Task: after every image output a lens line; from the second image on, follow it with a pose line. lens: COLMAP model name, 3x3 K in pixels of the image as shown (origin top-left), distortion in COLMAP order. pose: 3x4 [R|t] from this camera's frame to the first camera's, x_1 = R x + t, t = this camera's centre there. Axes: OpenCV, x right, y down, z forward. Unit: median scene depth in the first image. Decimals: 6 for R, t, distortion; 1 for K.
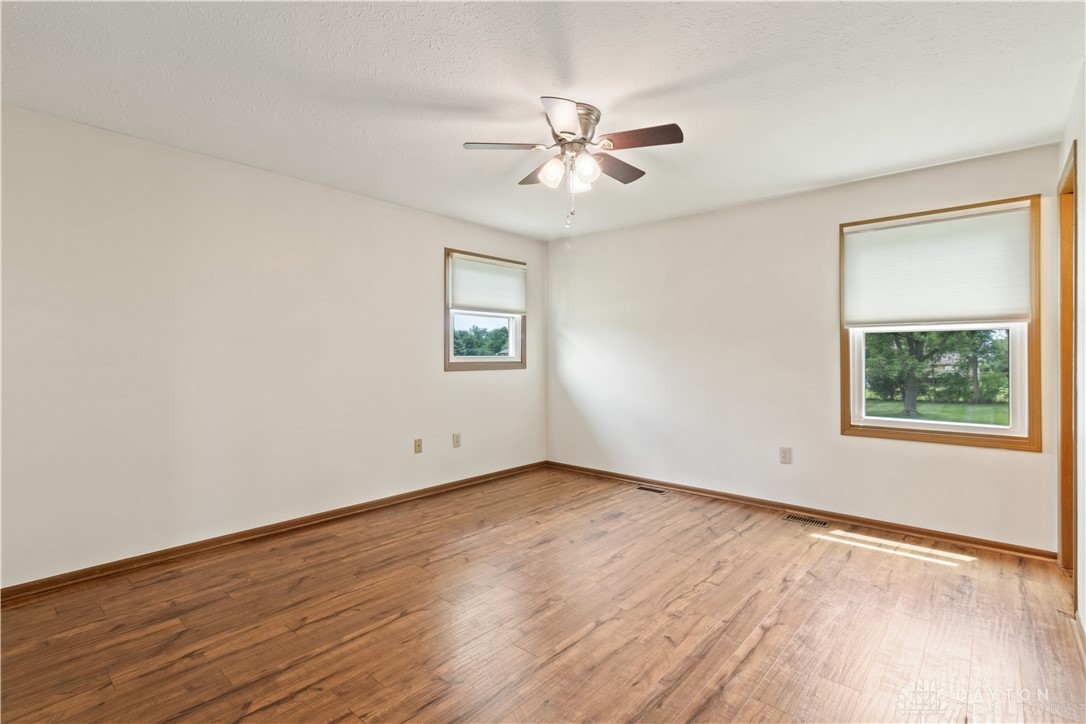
lens RADIAL K [[508.1, 0, 549.7], [0, 508.1, 355.2], [0, 0, 1]] dist [0.001249, 0.000068]
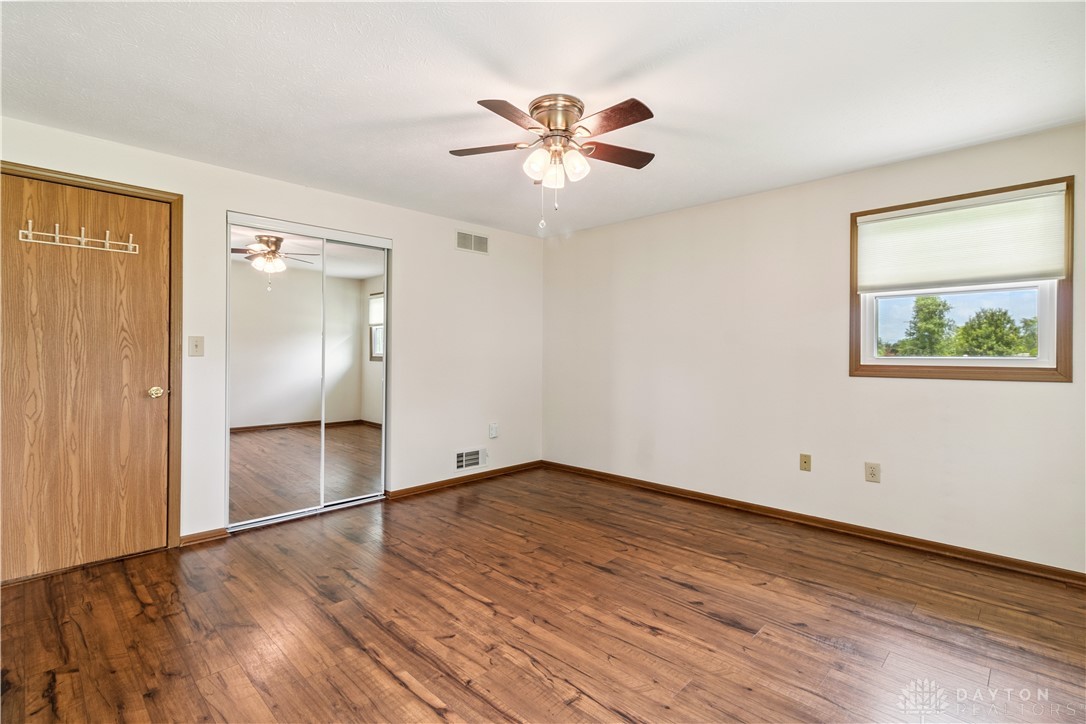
lens RADIAL K [[508.1, 0, 547.7], [0, 508.1, 353.8], [0, 0, 1]] dist [0.001249, 0.000068]
pose [[-0.052471, 0.000415, -0.998622, 0.820509], [-0.004557, 0.999989, 0.000655, -0.000215], [0.998612, 0.004585, -0.052469, 0.834165]]
